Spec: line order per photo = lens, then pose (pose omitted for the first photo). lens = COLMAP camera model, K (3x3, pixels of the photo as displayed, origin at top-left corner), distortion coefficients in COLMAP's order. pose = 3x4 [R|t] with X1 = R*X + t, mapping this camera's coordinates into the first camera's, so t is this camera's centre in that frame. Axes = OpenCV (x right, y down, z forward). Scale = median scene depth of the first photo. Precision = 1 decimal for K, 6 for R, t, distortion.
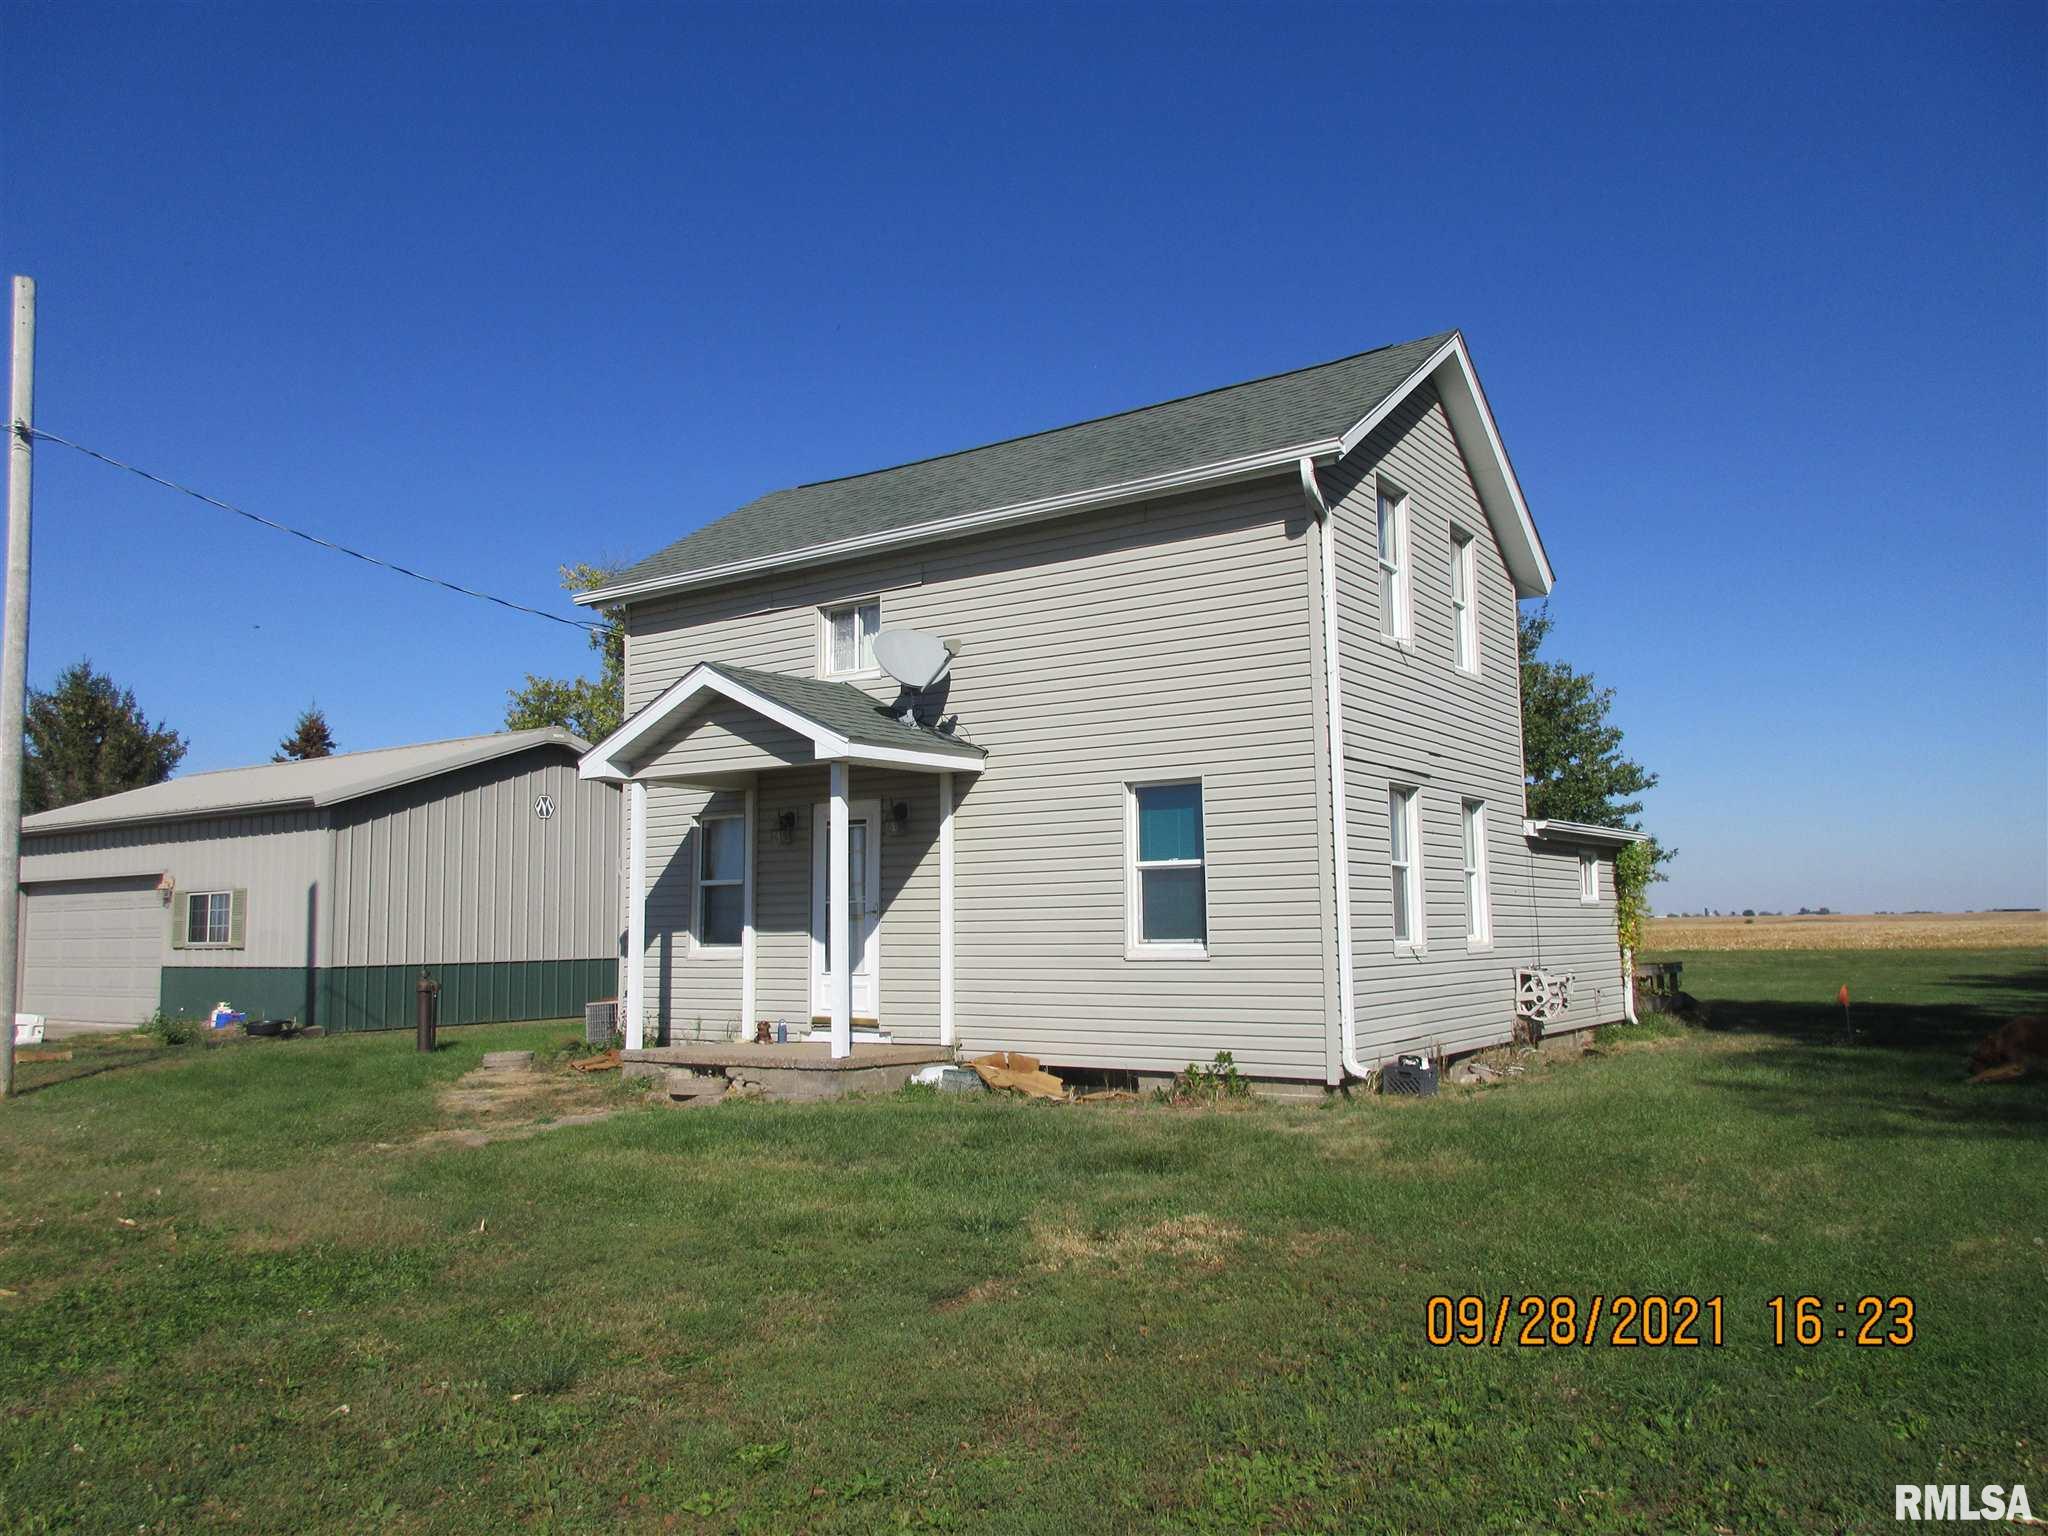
lens RADIAL K [[1521.4, 0, 1019.0], [0, 1521.4, 766.5], [0, 0, 1]] dist [-0.002770, 0.011101]
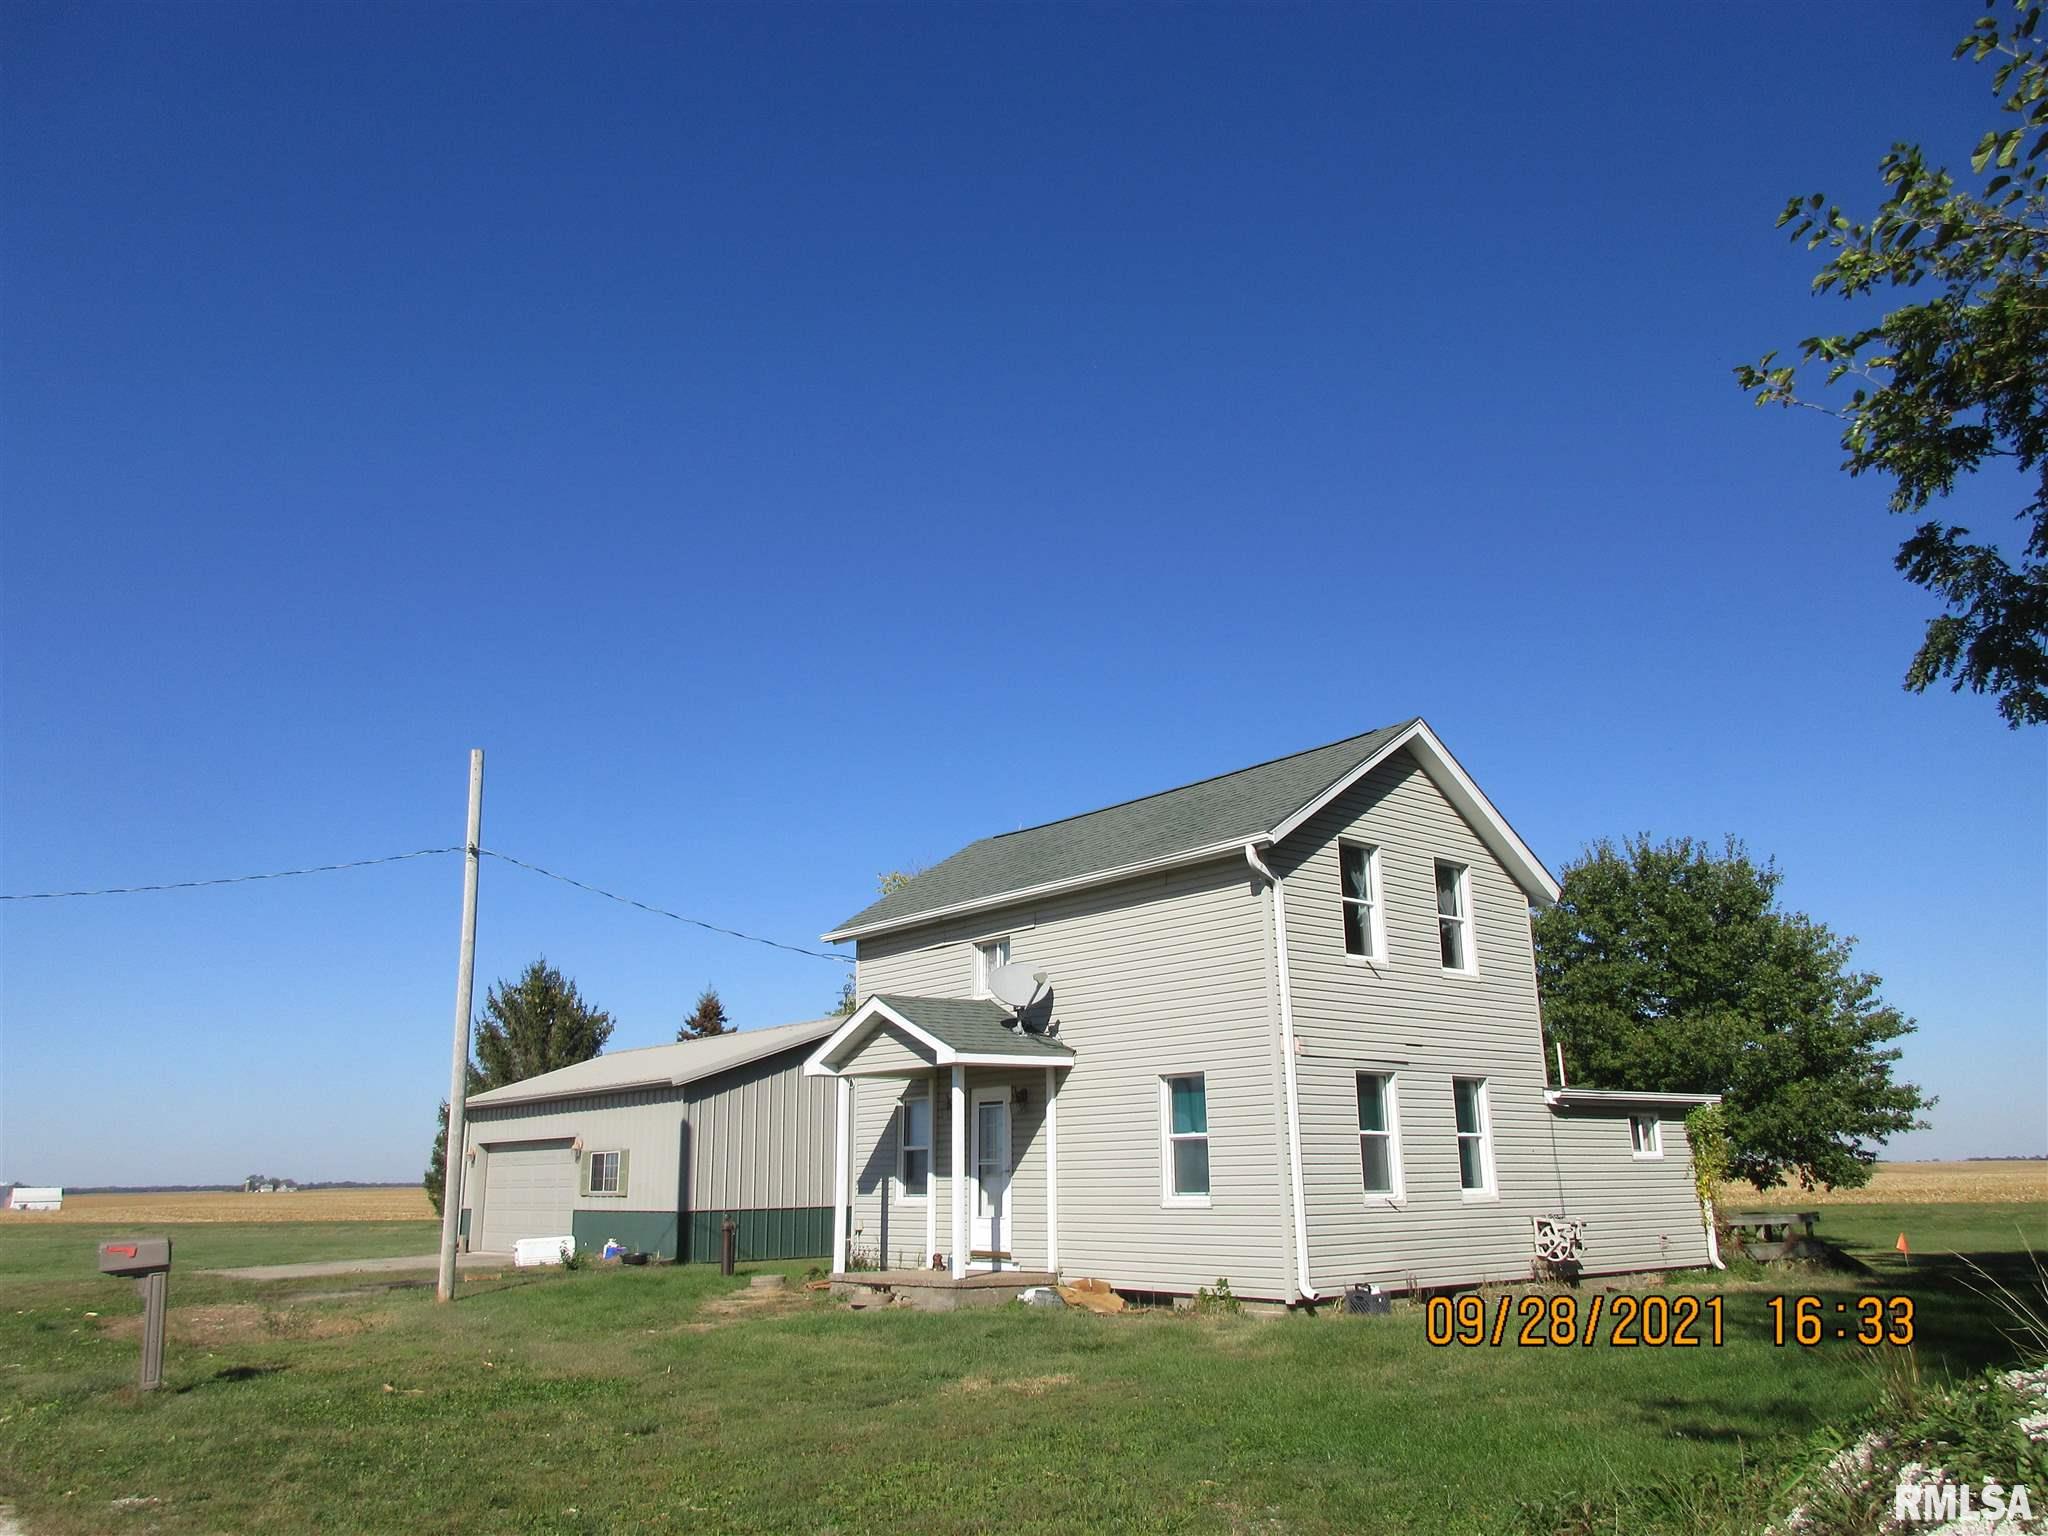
lens RADIAL K [[1521.4, 0, 1023.5], [0, 1521.4, 772.8], [0, 0, 1]] dist [-0.002770, 0.011101]
pose [[0.965368, -0.068195, -0.251821, 0.270690], [0.029553, 0.987604, -0.154156, -0.043614], [0.259212, 0.141375, 0.955417, -0.328426]]
